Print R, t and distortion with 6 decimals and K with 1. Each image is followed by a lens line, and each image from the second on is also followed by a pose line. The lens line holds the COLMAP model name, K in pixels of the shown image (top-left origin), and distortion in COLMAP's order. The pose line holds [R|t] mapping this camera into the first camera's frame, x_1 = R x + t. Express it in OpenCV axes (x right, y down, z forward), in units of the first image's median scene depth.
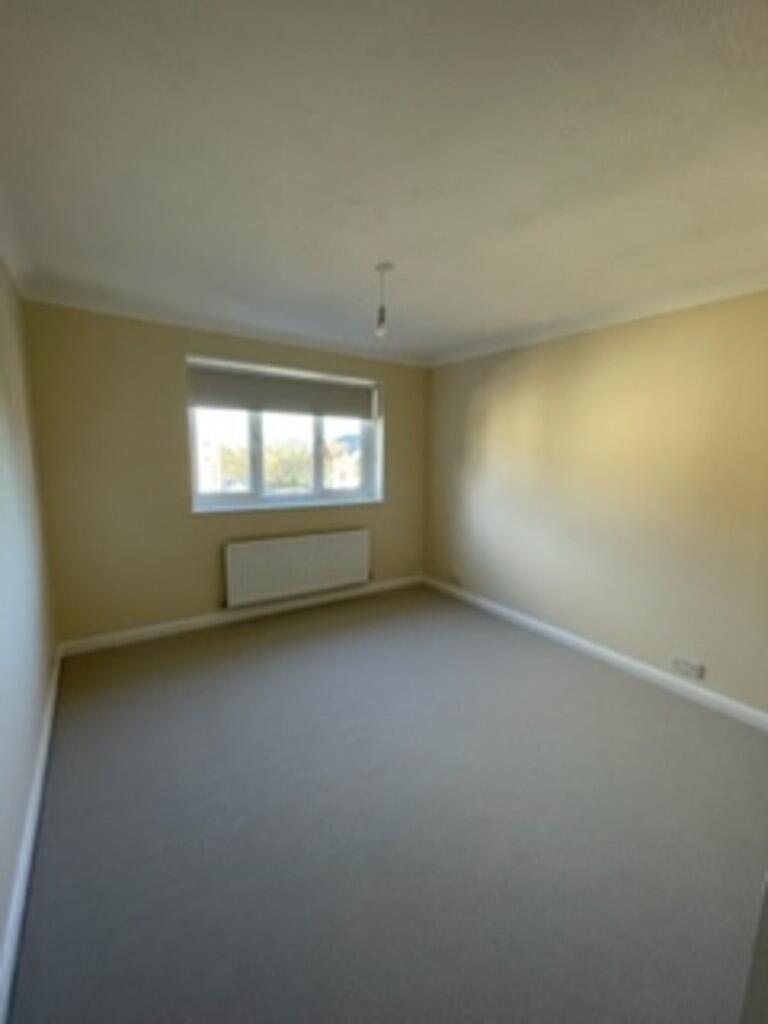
lens RADIAL K [[411.6, 0, 384.0], [0, 411.6, 512.0], [0, 0, 1]] dist [-0.045099, 0.000028]
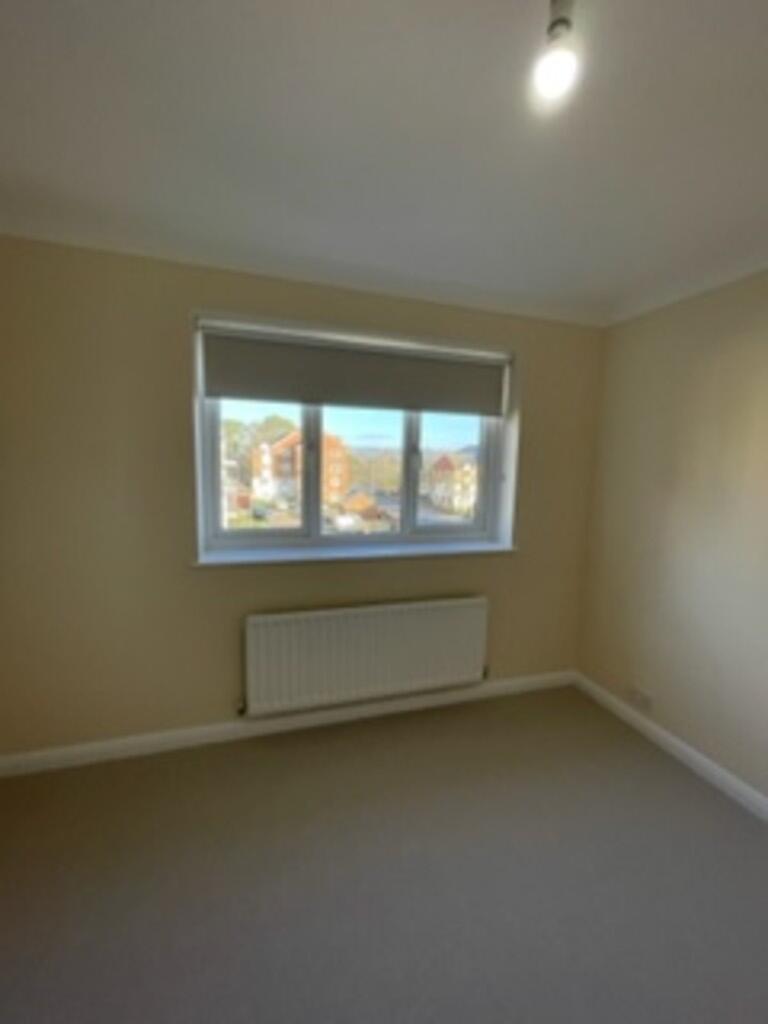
lens RADIAL K [[411.6, 0, 384.0], [0, 411.6, 512.0], [0, 0, 1]] dist [-0.045099, 0.000028]
pose [[0.958217, 0.042204, -0.282911, -0.018372], [-0.049957, 0.998546, -0.020242, -0.062490], [0.281645, 0.033530, 0.958933, 0.387545]]
